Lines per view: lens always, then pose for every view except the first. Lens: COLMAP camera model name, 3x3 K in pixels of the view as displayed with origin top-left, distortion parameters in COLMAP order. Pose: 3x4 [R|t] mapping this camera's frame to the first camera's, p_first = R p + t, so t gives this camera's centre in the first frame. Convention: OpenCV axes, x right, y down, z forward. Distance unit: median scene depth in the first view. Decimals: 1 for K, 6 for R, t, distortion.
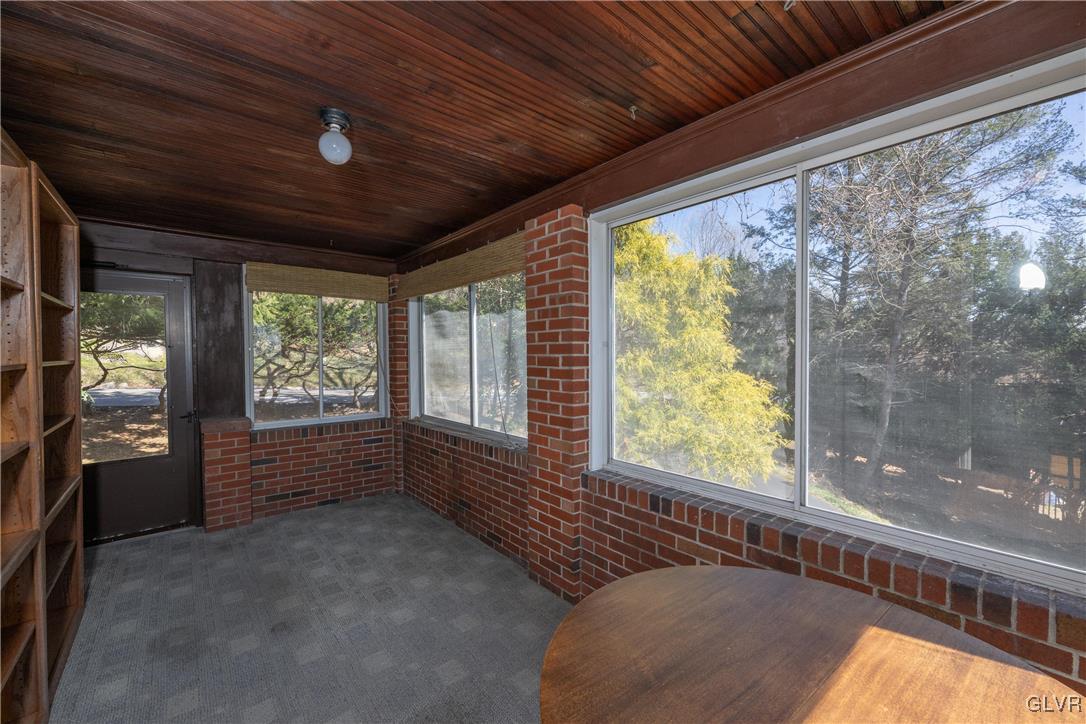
lens RADIAL K [[437.6, 0, 541.1], [0, 437.6, 365.6], [0, 0, 1]] dist [0.019695, 0.000098]
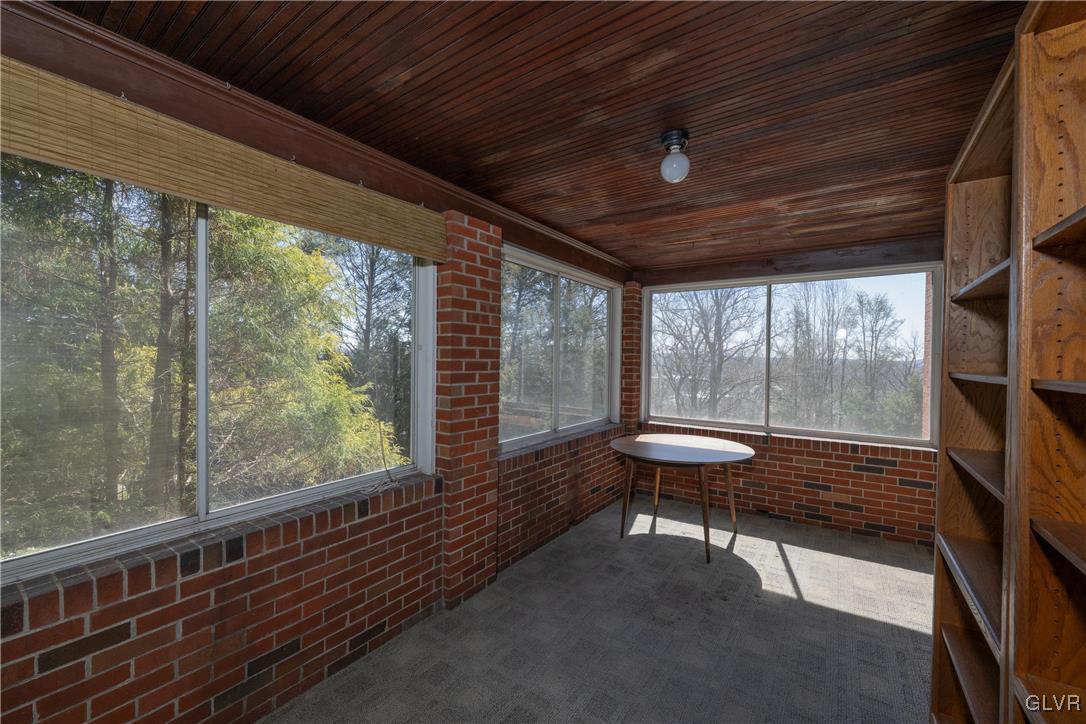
lens RADIAL K [[437.6, 0, 539.2], [0, 437.6, 357.5], [0, 0, 1]] dist [0.019695, 0.000098]
pose [[-0.261179, -0.010245, 0.965236, -0.995116], [0.005015, 0.999916, 0.011970, -0.041193], [-0.965277, 0.007967, -0.261105, 1.127604]]
